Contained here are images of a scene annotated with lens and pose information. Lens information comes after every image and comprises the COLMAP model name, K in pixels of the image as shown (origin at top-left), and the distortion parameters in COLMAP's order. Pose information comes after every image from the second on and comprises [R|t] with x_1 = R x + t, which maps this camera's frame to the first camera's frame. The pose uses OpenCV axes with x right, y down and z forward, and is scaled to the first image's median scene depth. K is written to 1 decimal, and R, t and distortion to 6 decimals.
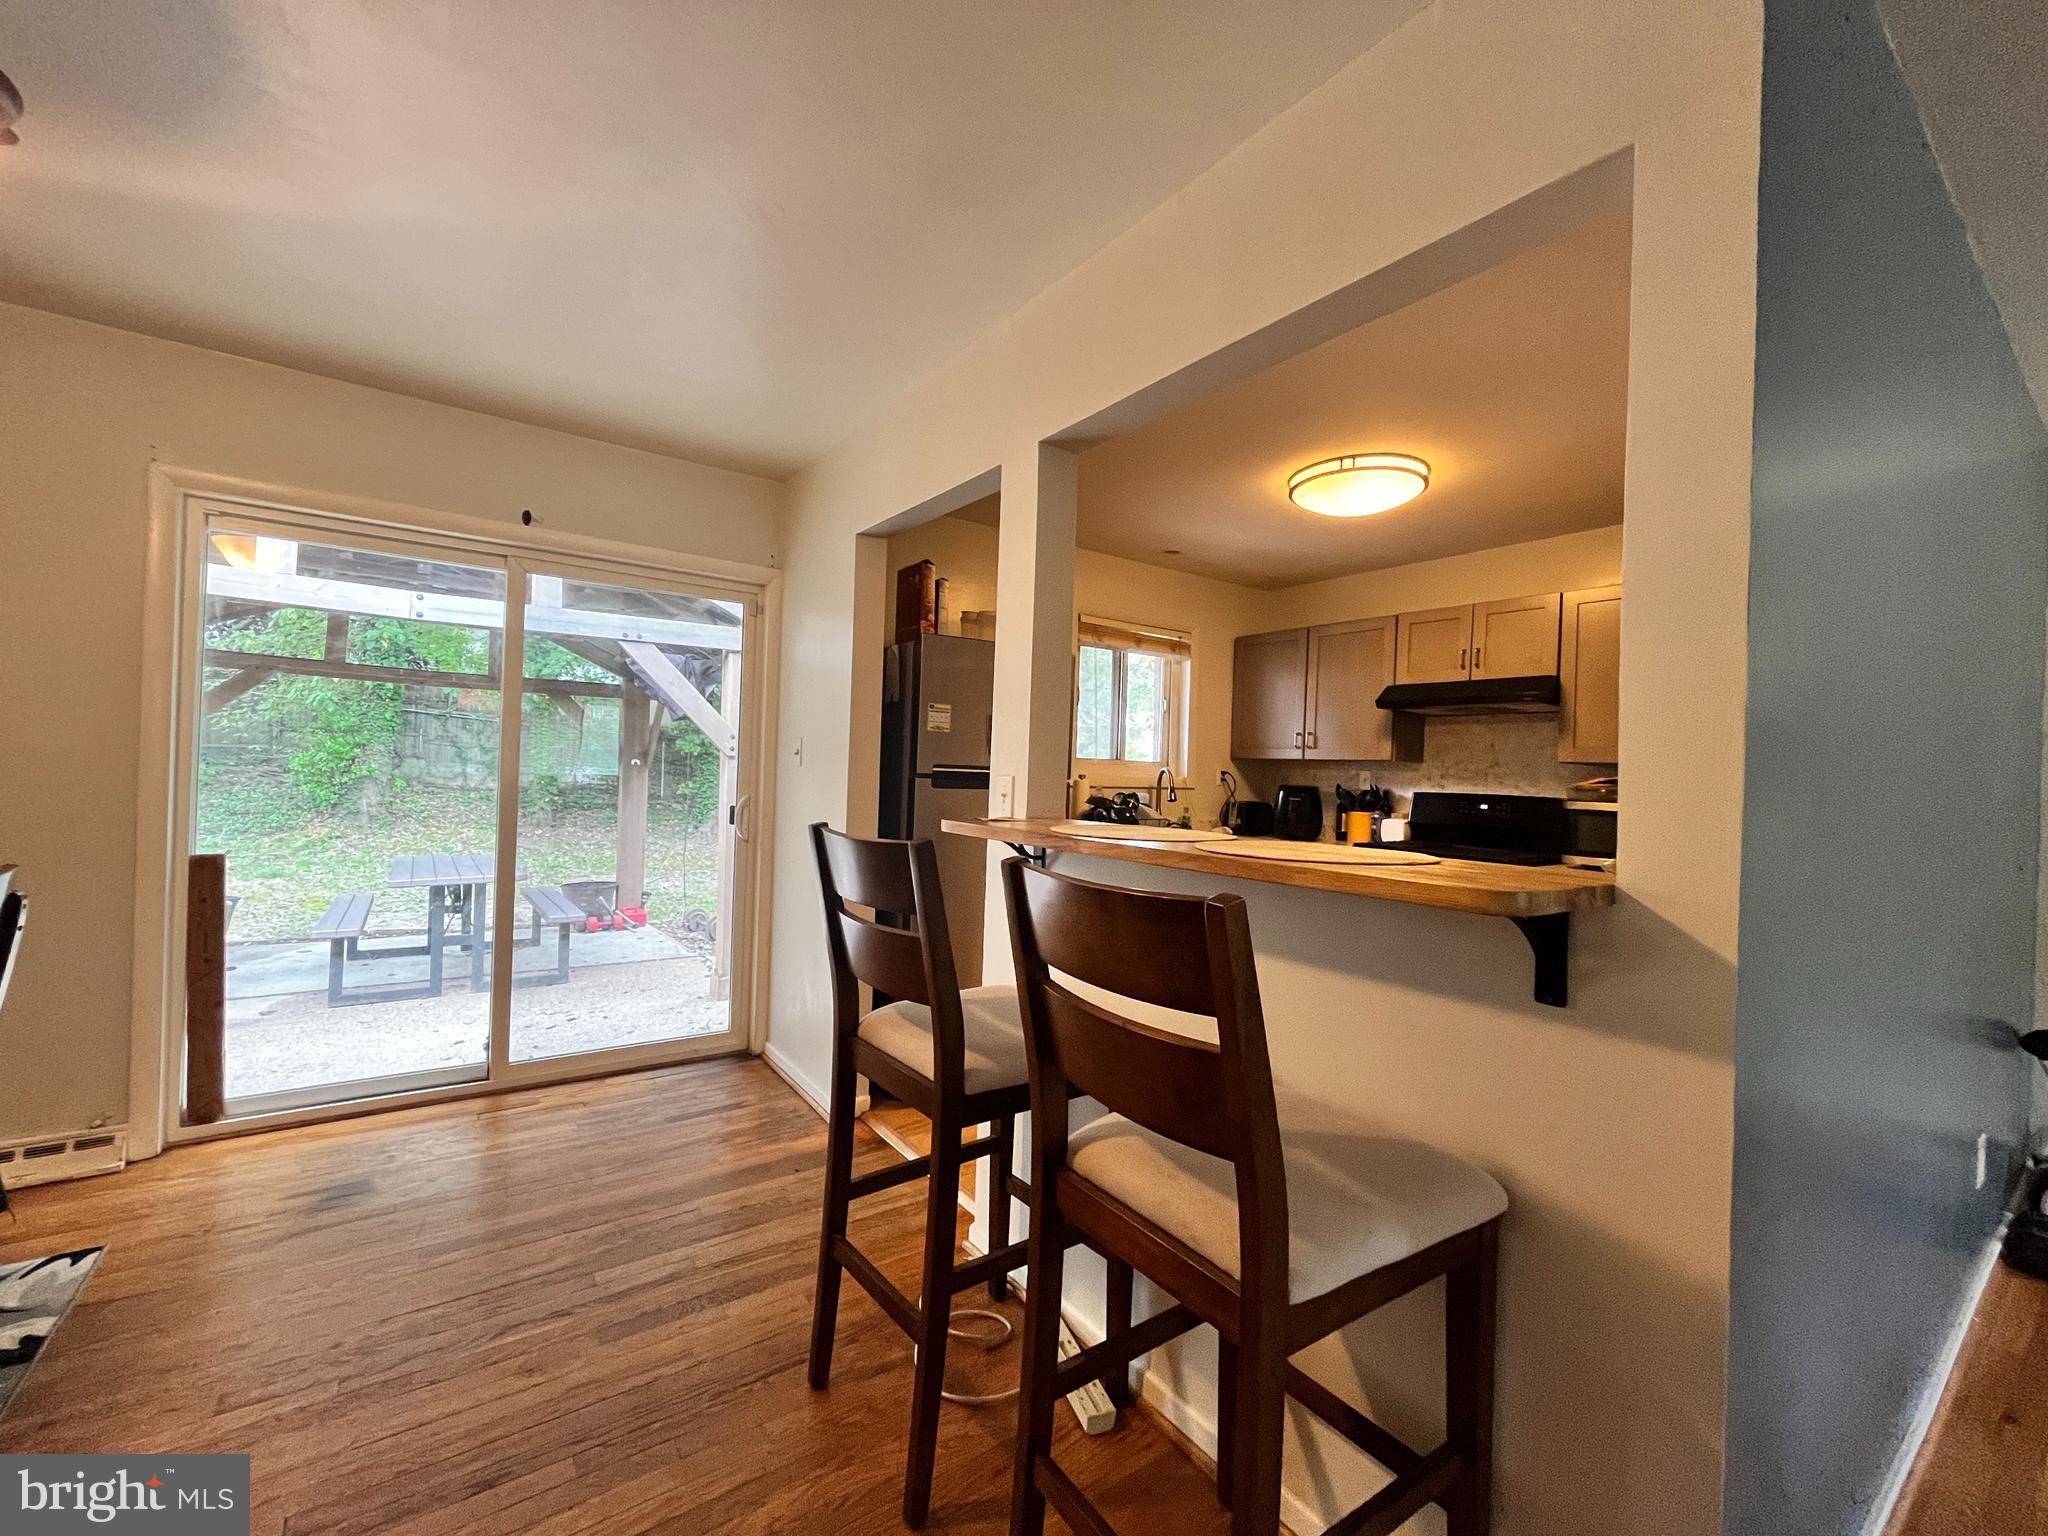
lens RADIAL K [[833.7, 0, 1020.6], [0, 833.7, 767.7], [0, 0, 1]] dist [-0.000854, -0.000171]
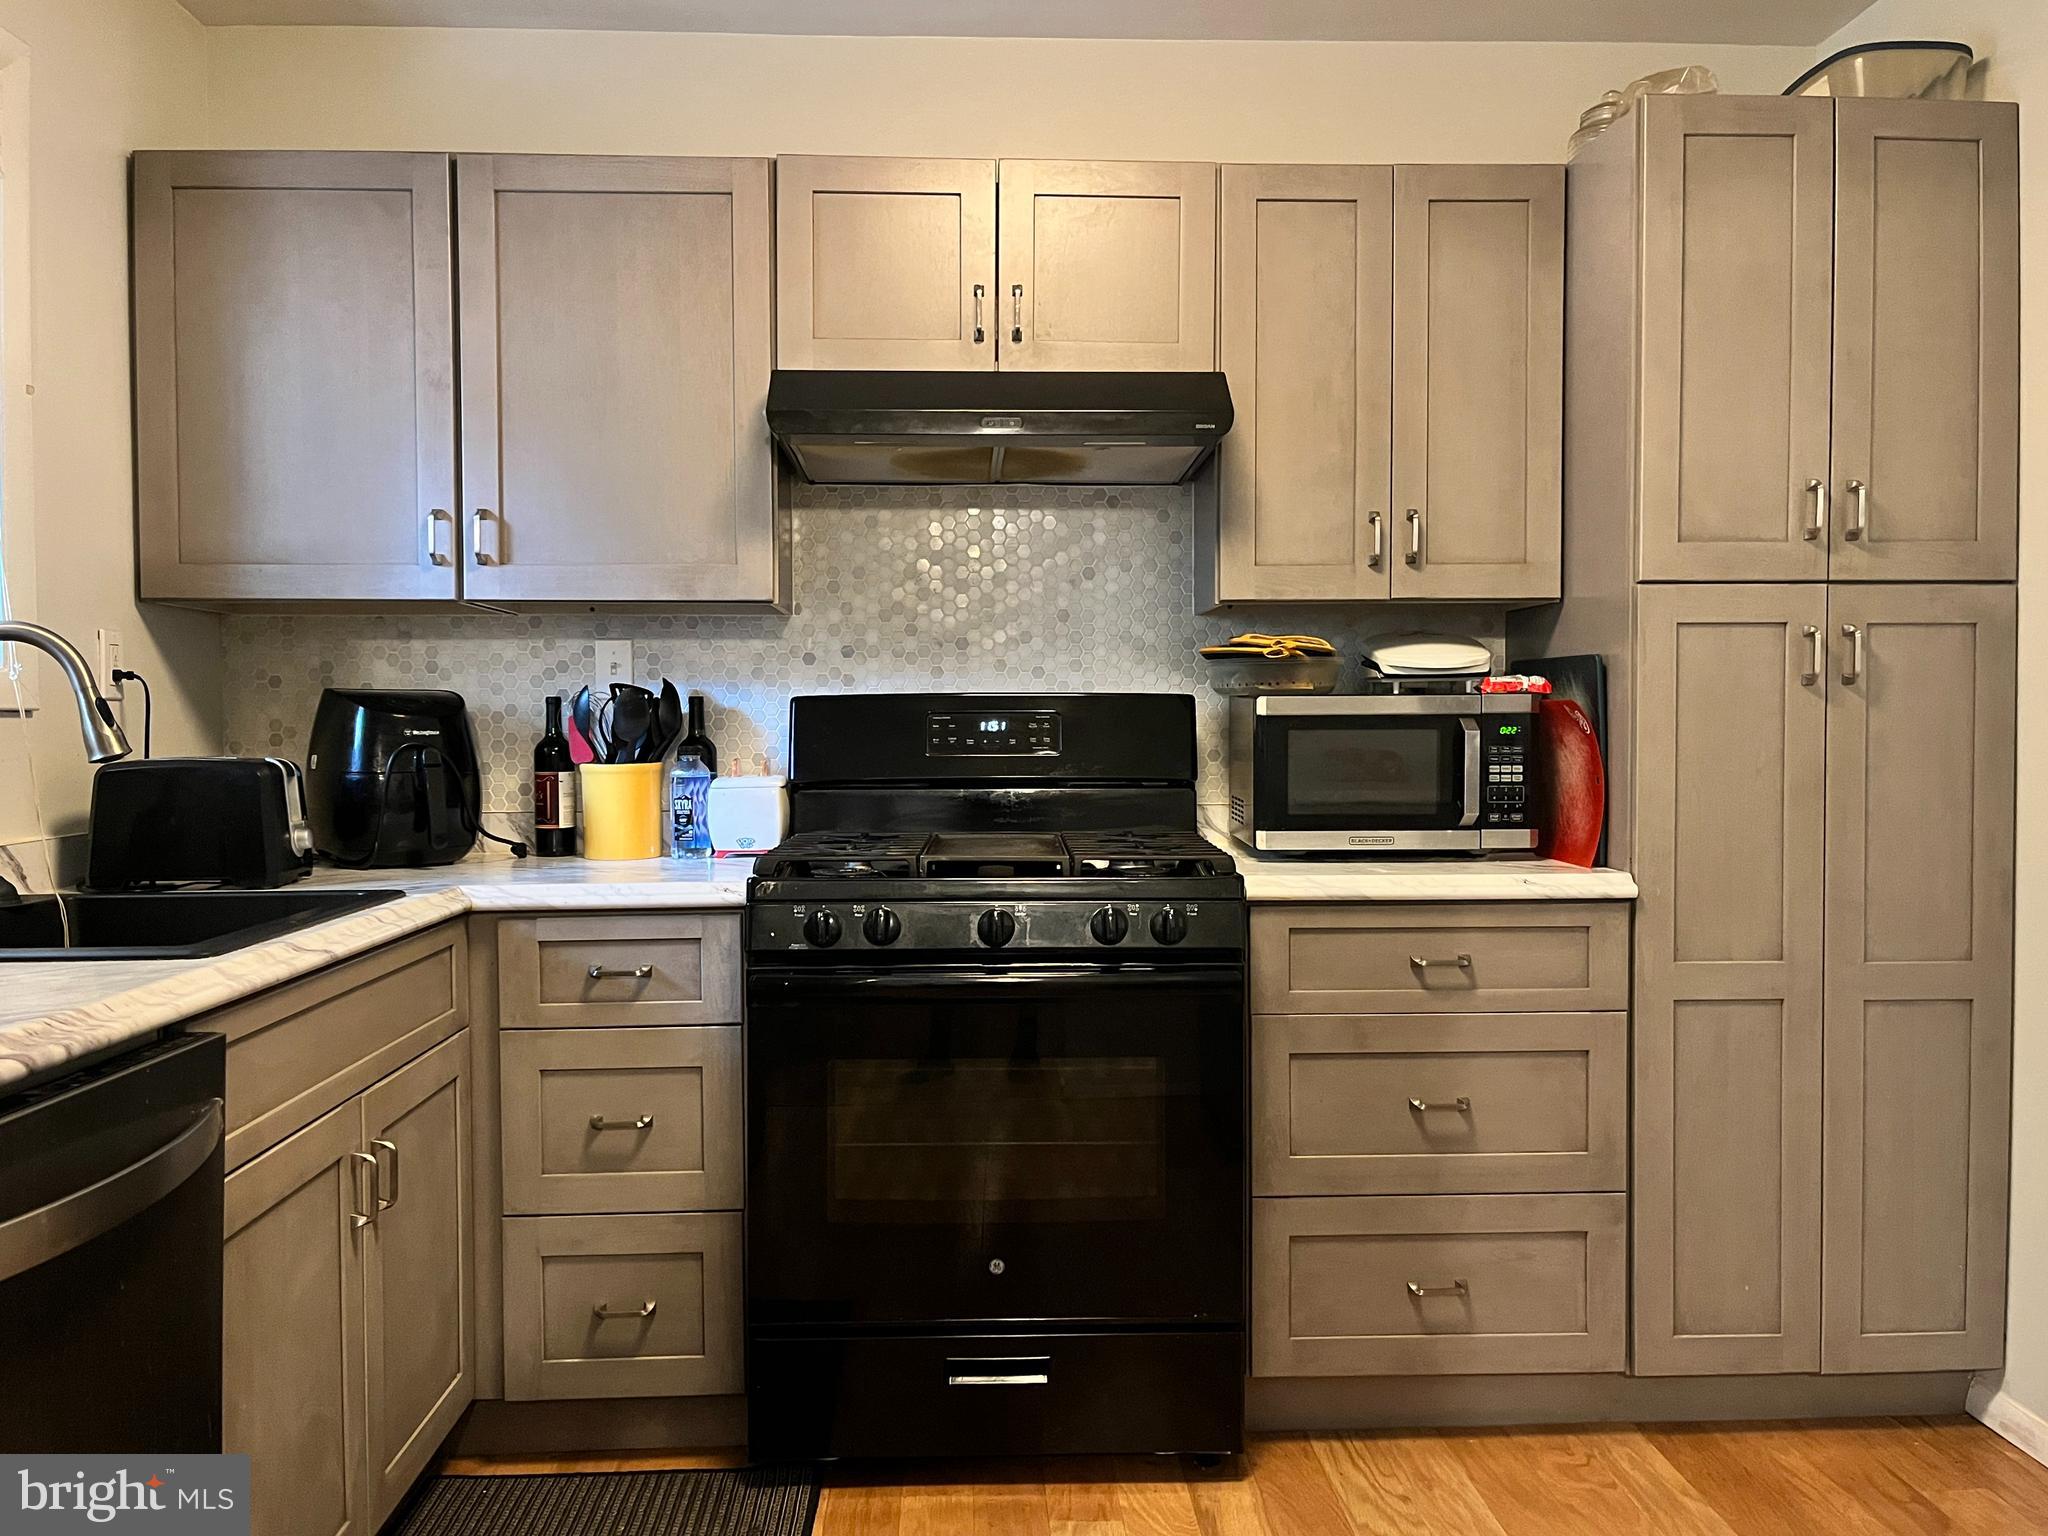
lens RADIAL K [[1610.1, 0, 1024.0], [0, 1610.1, 768.0], [0, 0, 1]] dist [0.039082, -0.010186]
pose [[0.545546, -0.060171, 0.835918, -0.043229], [0.019731, 0.998065, 0.058966, 0.021222], [-0.837848, -0.015675, 0.545678, 0.543704]]
